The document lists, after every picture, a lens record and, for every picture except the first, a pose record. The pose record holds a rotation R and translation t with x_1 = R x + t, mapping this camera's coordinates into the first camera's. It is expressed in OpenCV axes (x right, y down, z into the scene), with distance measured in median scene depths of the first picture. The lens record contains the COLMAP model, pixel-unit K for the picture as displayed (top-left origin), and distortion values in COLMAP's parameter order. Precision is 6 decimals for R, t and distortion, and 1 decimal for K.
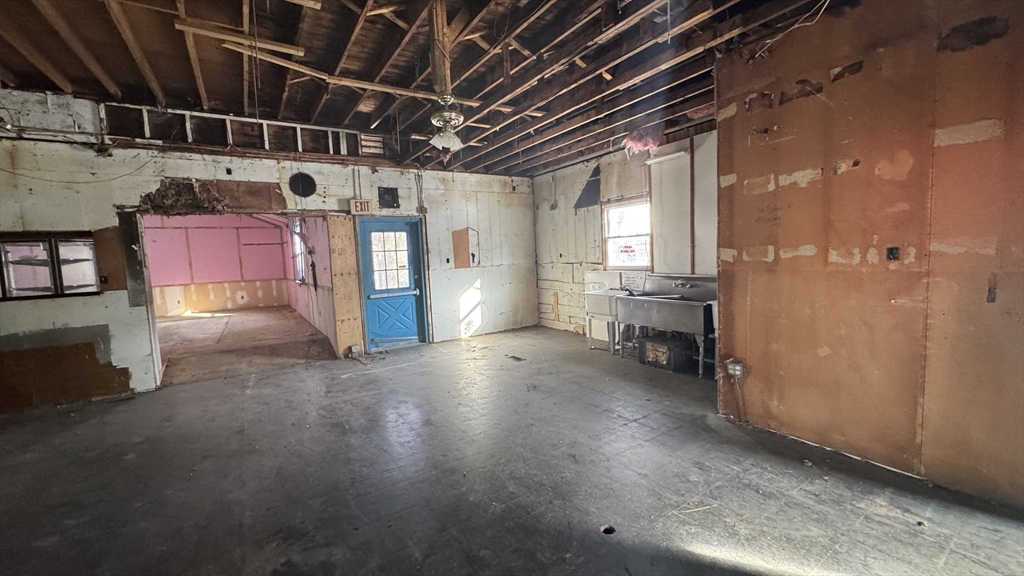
lens RADIAL K [[407.2, 0, 512.0], [0, 407.2, 288.0], [0, 0, 1]] dist [-0.001710, -0.000163]
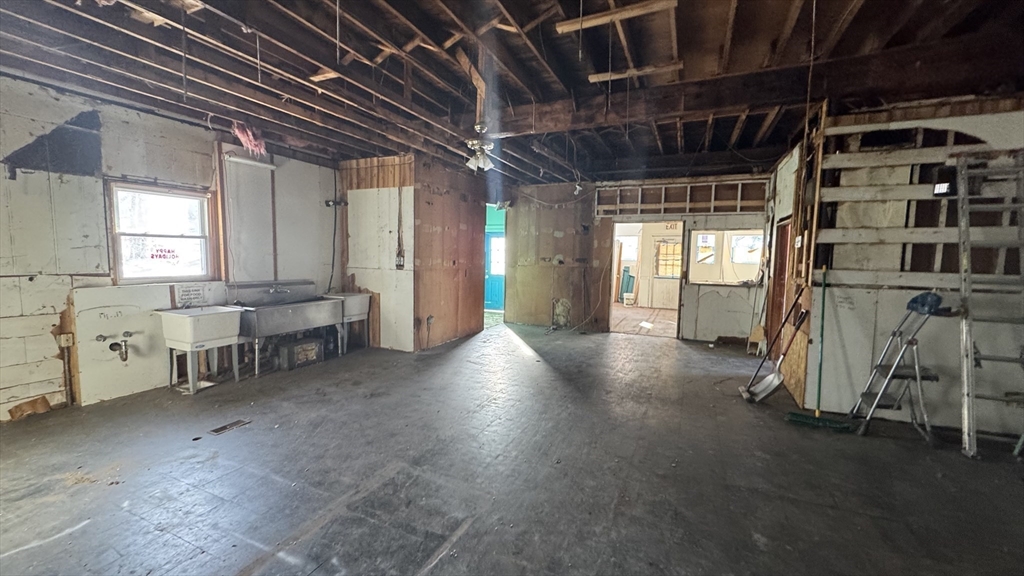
lens RADIAL K [[407.2, 0, 512.0], [0, 407.2, 288.0], [0, 0, 1]] dist [-0.001710, -0.000163]
pose [[-0.540216, -0.031750, 0.840927, -0.676145], [0.077822, 0.993121, 0.087489, -0.050114], [-0.837920, 0.112706, -0.534029, 0.882579]]
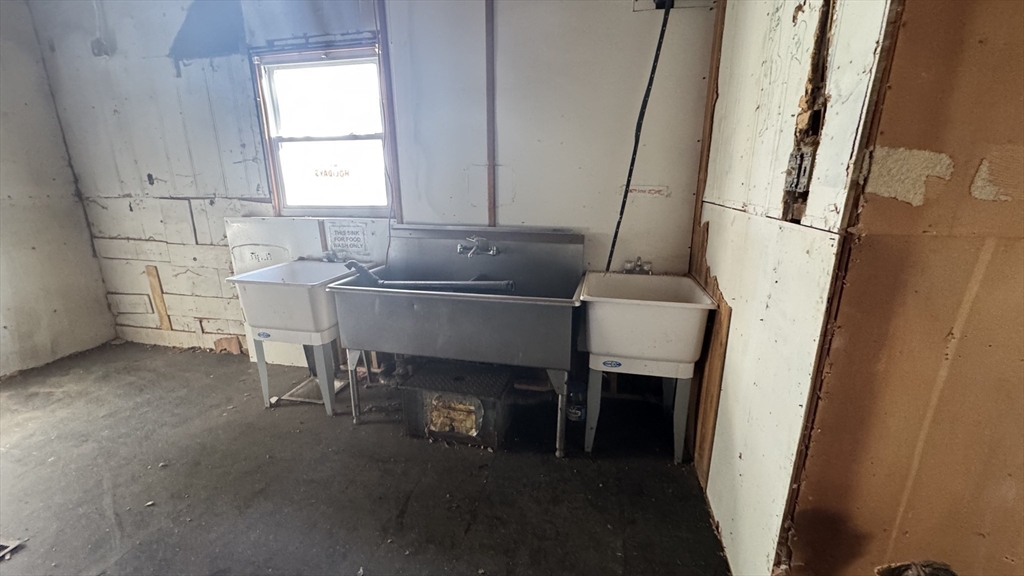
lens RADIAL K [[407.2, 0, 512.0], [0, 407.2, 288.0], [0, 0, 1]] dist [-0.001710, -0.000163]
pose [[0.708756, -0.137860, 0.691853, 0.095994], [0.030594, 0.985804, 0.165092, -0.033326], [-0.704790, -0.095843, 0.702911, 0.532398]]
